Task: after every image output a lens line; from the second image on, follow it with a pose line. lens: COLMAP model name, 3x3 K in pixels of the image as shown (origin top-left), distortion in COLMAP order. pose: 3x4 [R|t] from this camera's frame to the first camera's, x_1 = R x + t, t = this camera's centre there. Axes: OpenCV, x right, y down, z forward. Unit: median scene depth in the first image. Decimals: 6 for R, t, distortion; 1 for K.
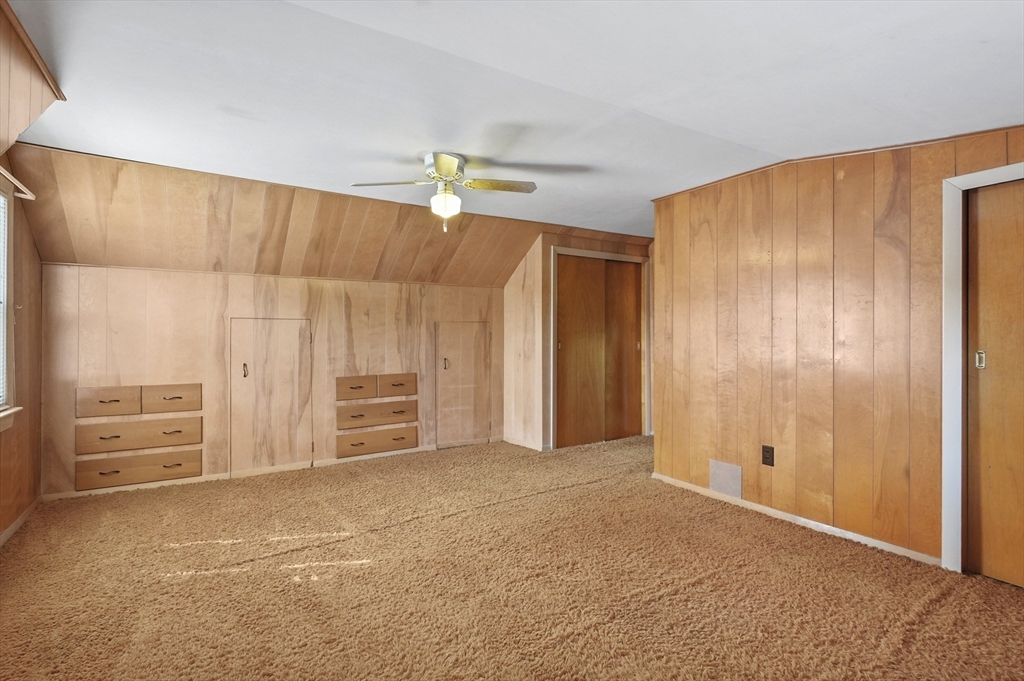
lens RADIAL K [[502.4, 0, 508.7], [0, 502.4, 328.6], [0, 0, 1]] dist [0.000581, 0.000182]
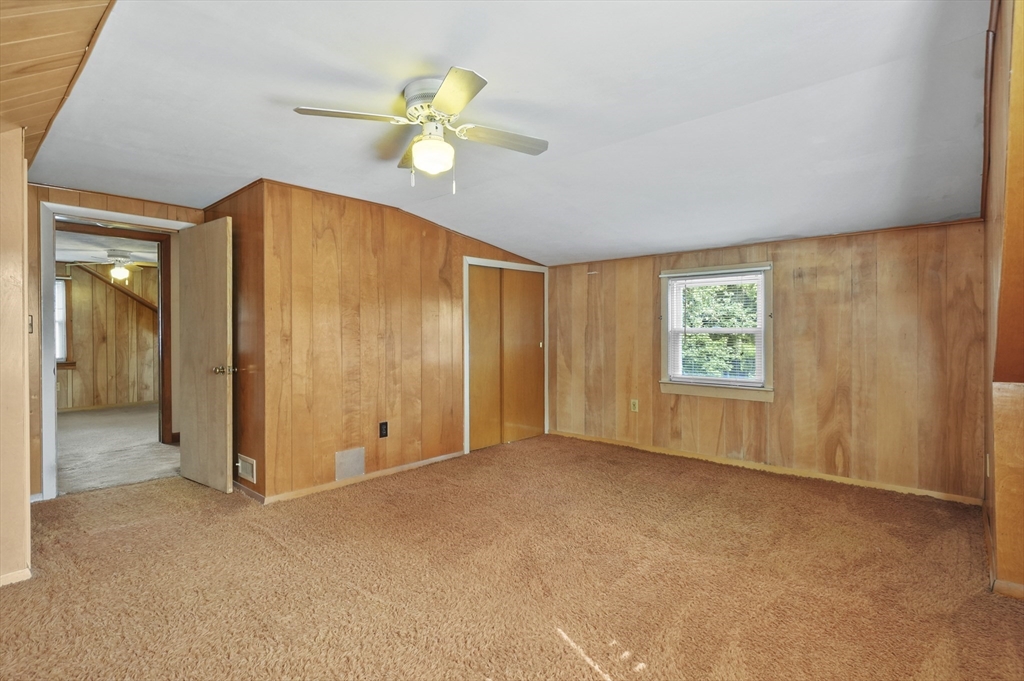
lens RADIAL K [[502.4, 0, 508.7], [0, 502.4, 328.6], [0, 0, 1]] dist [0.000581, 0.000182]
pose [[-0.273937, 0.022504, 0.961484, -0.802714], [0.000689, 0.999731, -0.023203, 0.024325], [-0.961747, -0.005694, -0.273879, 1.033324]]
